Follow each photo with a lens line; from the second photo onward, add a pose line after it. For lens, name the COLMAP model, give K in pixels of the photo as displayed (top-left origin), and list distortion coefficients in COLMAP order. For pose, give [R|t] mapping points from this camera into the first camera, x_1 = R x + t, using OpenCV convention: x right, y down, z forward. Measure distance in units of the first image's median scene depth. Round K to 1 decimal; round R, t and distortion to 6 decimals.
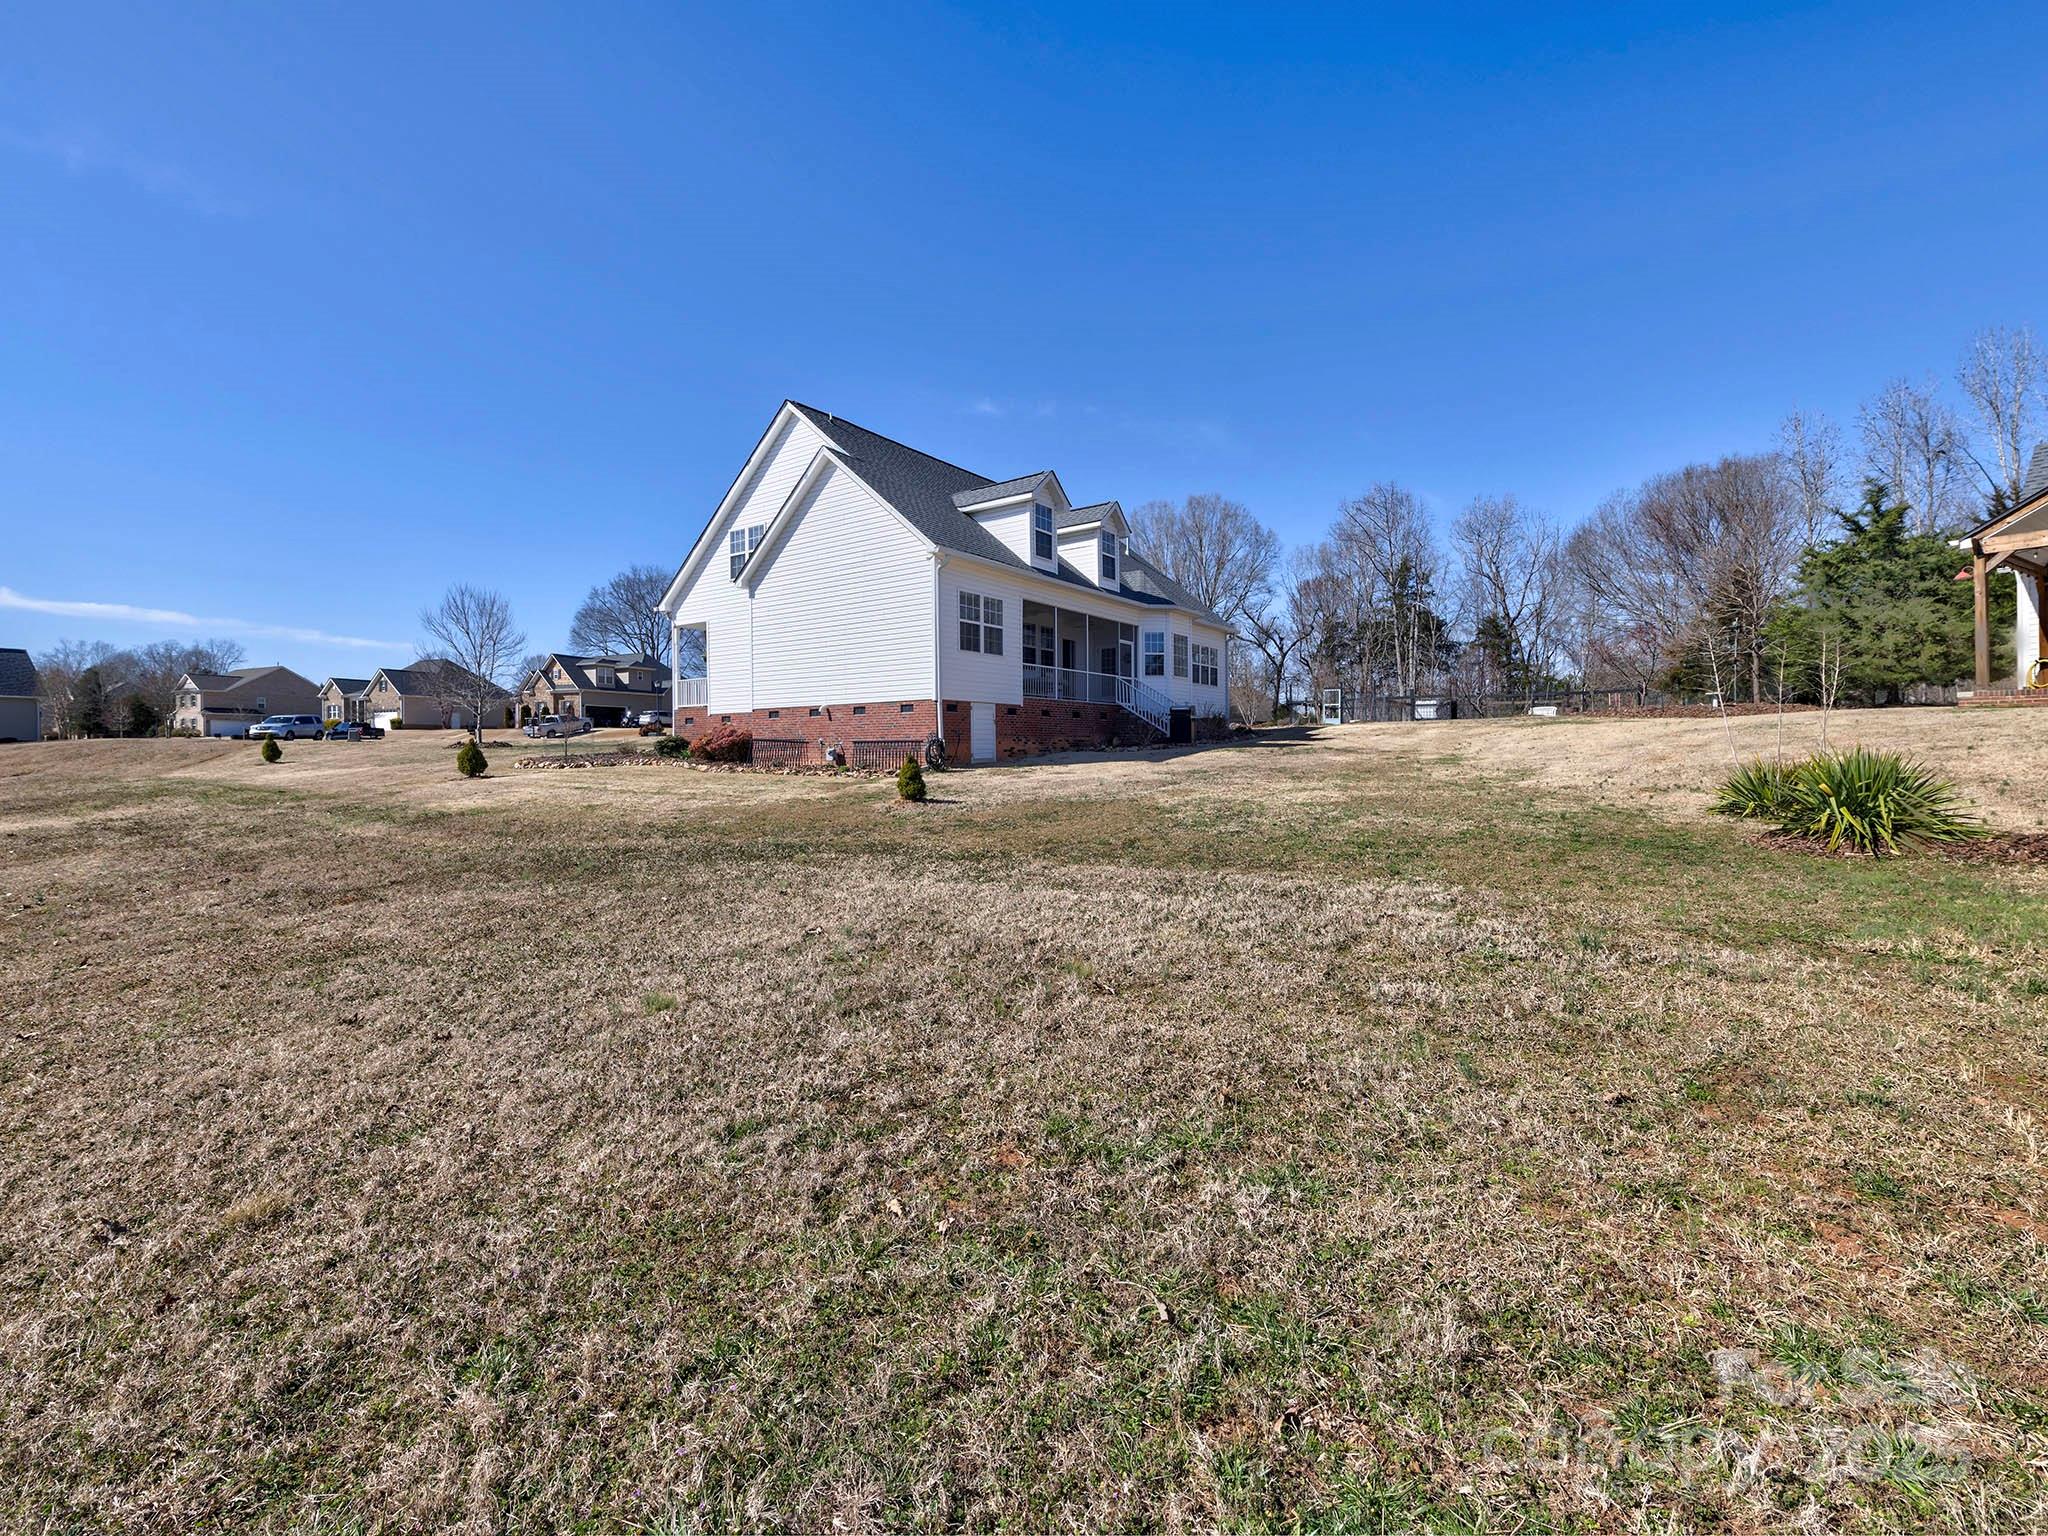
lens RADIAL K [[868.6, 0, 1017.6], [0, 868.6, 757.8], [0, 0, 1]] dist [0.000684, -0.001601]
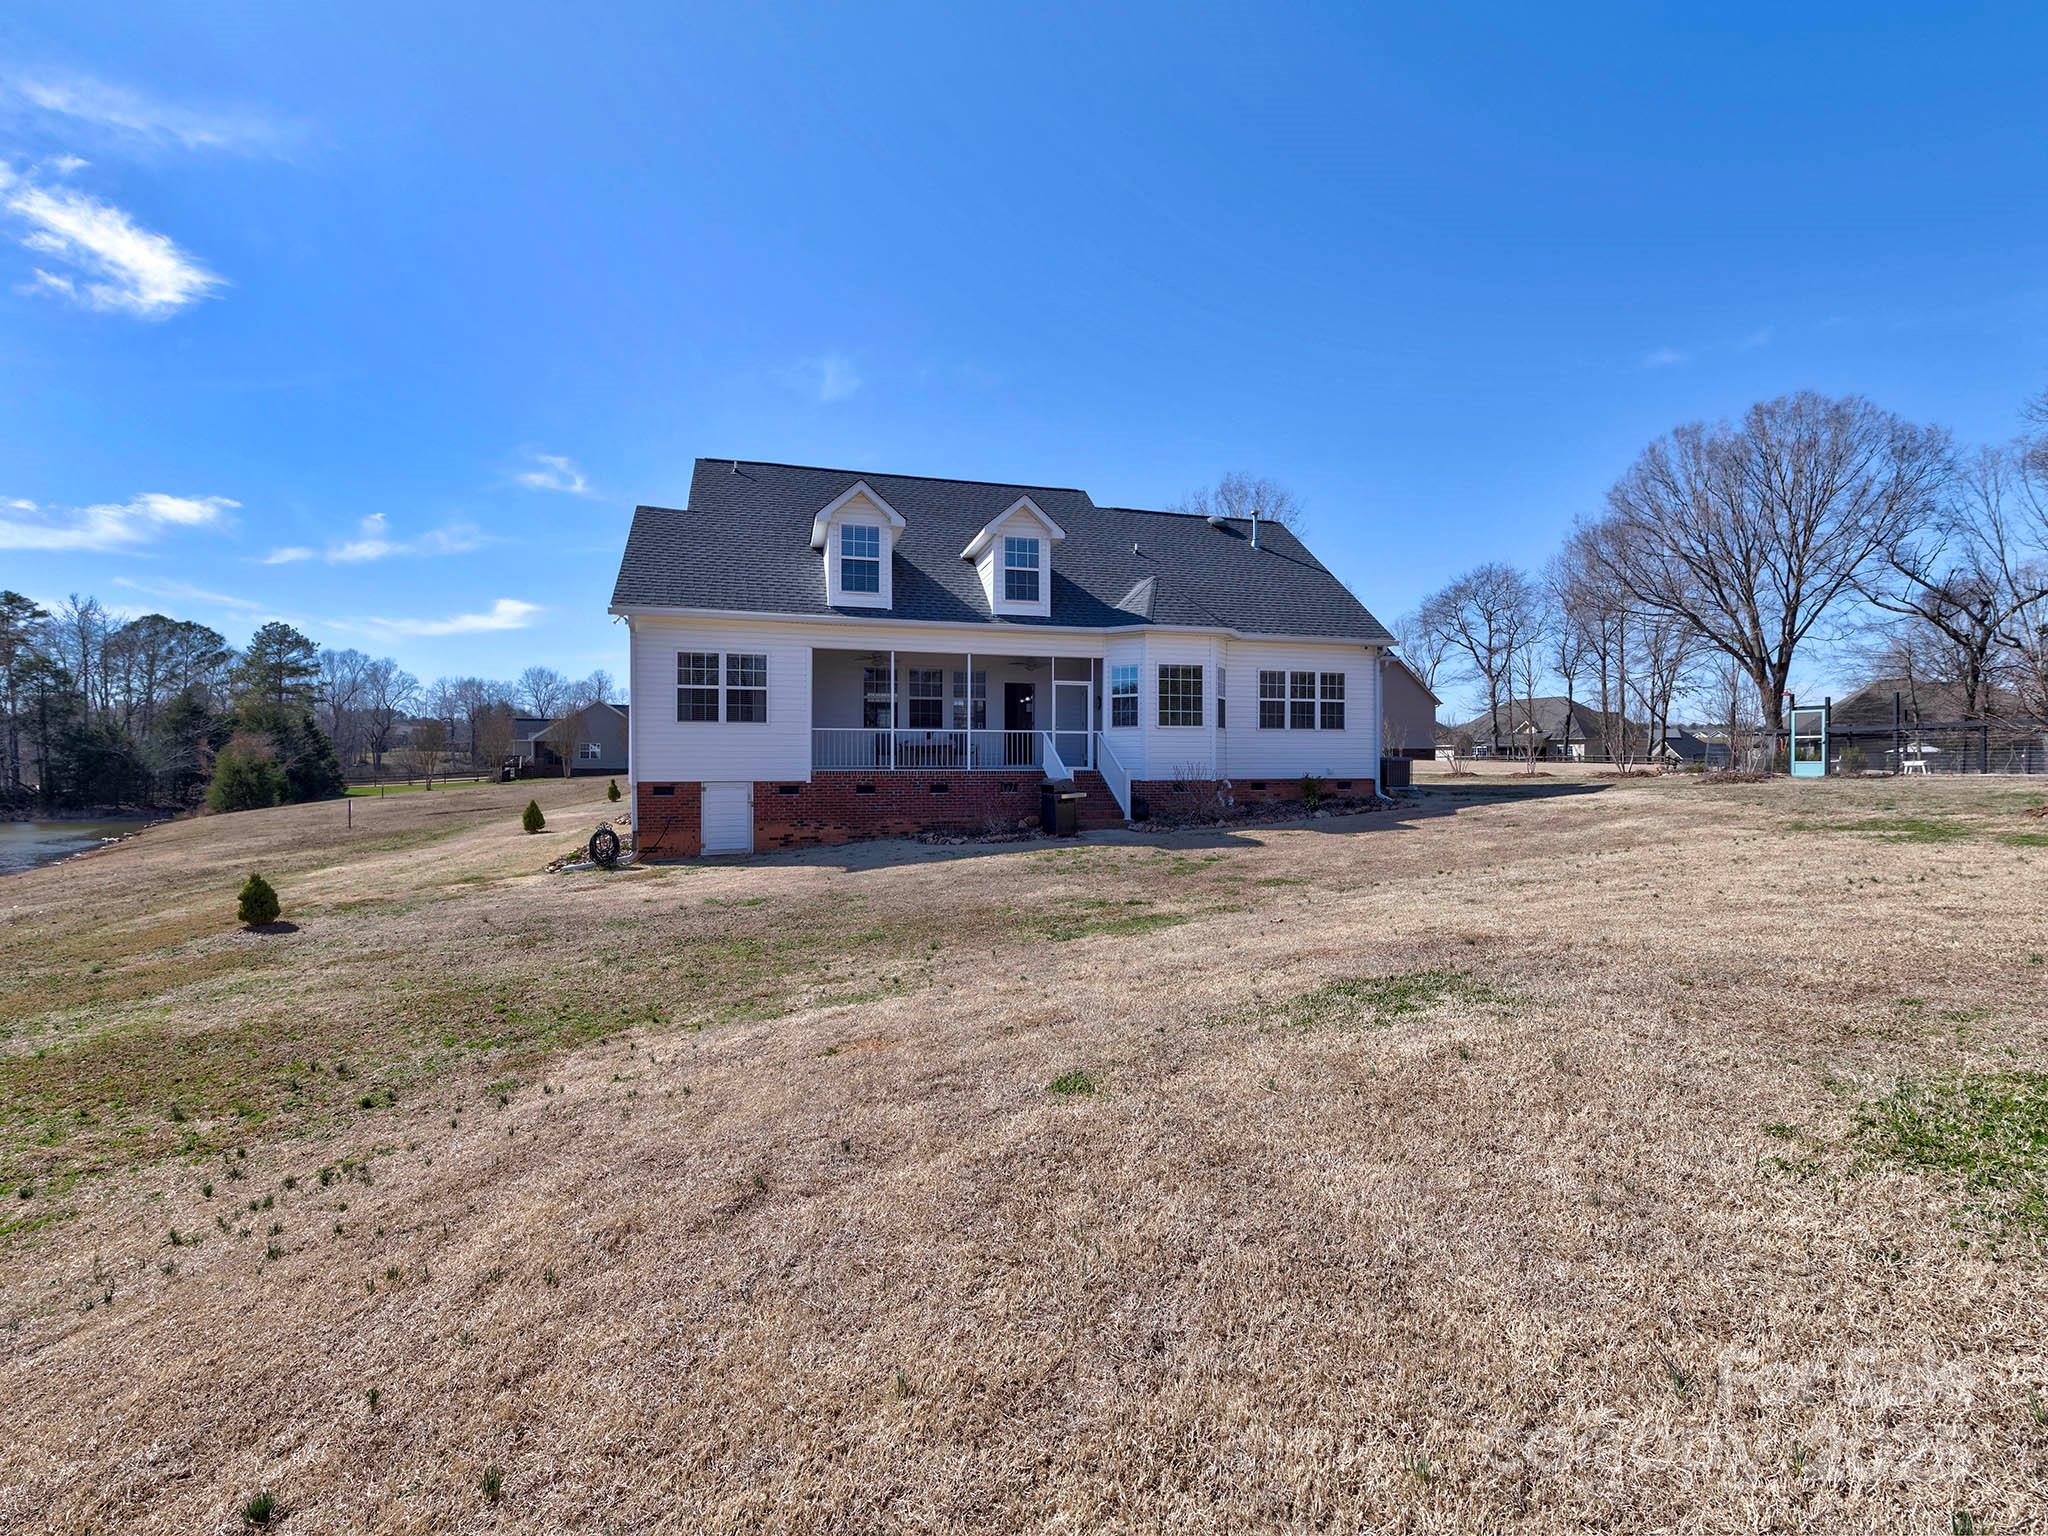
lens RADIAL K [[868.6, 0, 1017.4], [0, 868.6, 762.0], [0, 0, 1]] dist [0.000684, -0.001601]
pose [[0.768286, 0.003501, -0.640097, 0.658340], [-0.010232, 0.999924, -0.006812, -0.074279], [0.640025, 0.011783, 0.768264, 0.503226]]
